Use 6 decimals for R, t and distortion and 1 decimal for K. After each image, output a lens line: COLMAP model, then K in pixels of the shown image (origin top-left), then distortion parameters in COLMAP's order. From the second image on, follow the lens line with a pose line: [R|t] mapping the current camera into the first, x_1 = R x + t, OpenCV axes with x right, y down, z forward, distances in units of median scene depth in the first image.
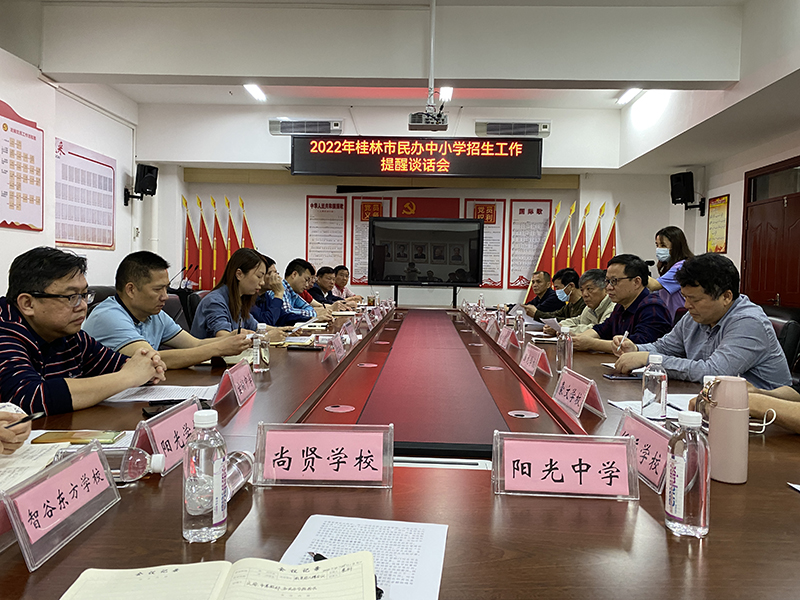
lens RADIAL K [[635.2, 0, 405.3], [0, 635.2, 299.5], [0, 0, 1]] dist [0.059838, -0.037163]
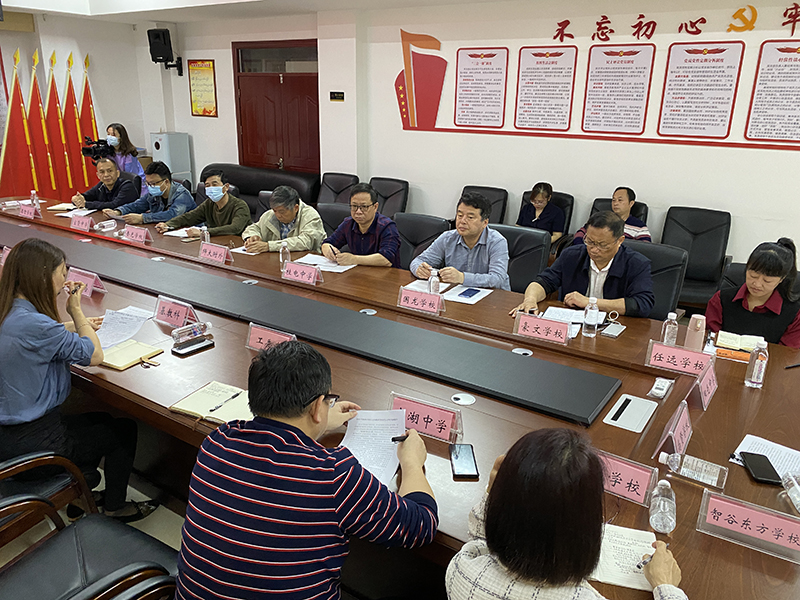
lens RADIAL K [[635.2, 0, 398.7], [0, 635.2, 298.8], [0, 0, 1]] dist [0.059838, -0.037163]
pose [[0.523063, -0.284027, 0.803576, -0.284274], [0.030759, 0.948515, 0.315235, -0.105074], [-0.851739, -0.140171, 0.504869, 0.131672]]
